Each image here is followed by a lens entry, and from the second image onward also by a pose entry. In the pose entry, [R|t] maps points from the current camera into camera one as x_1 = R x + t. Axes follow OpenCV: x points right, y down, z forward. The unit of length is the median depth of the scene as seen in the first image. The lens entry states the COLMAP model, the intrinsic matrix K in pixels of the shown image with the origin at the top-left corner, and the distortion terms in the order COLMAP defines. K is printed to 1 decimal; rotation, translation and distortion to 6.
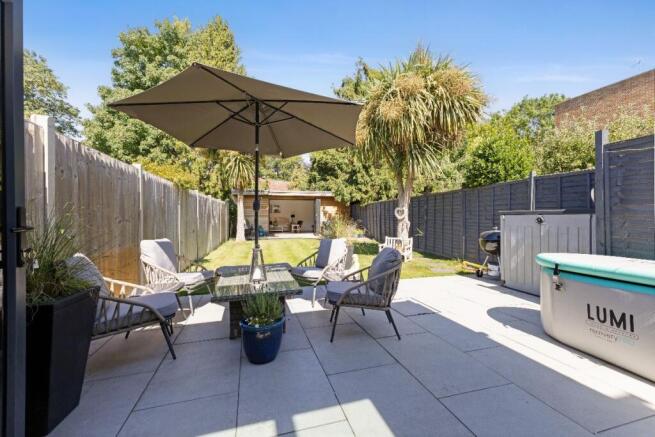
lens RADIAL K [[285.8, 0, 329.3], [0, 285.8, 220.3], [0, 0, 1]] dist [0.018180, 0.001094]
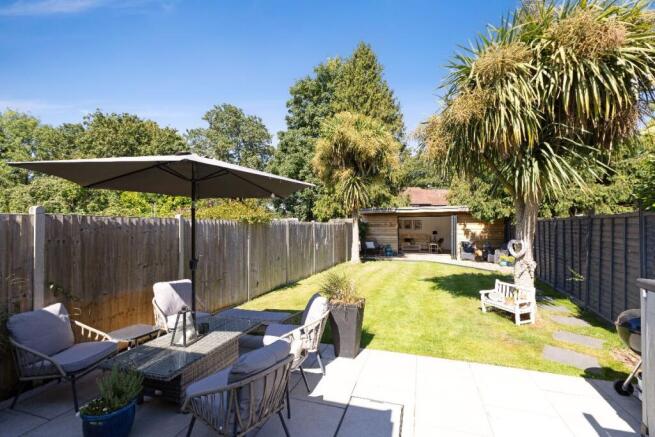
lens RADIAL K [[285.8, 0, 326.8], [0, 285.8, 222.8], [0, 0, 1]] dist [0.018180, 0.001094]
pose [[0.811097, -0.006768, -0.584873, 0.149983], [-0.002683, 0.999879, -0.015292, -0.038955], [0.584906, 0.013972, 0.810981, 0.100670]]
